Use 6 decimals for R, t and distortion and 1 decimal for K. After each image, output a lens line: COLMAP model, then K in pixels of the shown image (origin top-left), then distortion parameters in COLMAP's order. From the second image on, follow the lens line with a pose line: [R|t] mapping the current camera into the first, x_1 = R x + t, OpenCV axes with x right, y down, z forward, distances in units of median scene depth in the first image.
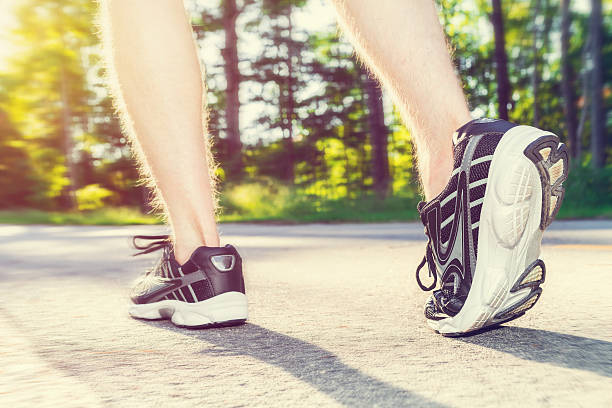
lens RADIAL K [[870.9, 0, 306.0], [0, 870.9, 204.0], [0, 0, 1]] dist [-0.235141, 0.062794]
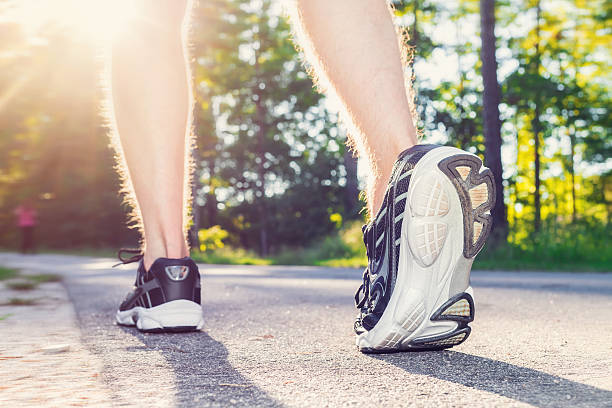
lens RADIAL K [[870.9, 0, 306.0], [0, 870.9, 204.0], [0, 0, 1]] dist [-0.235141, 0.062794]
pose [[0.970442, 0.022757, -0.240258, 0.116290], [-0.040142, 0.996897, -0.067712, 0.018293], [0.237972, 0.075355, 0.968345, -0.000364]]
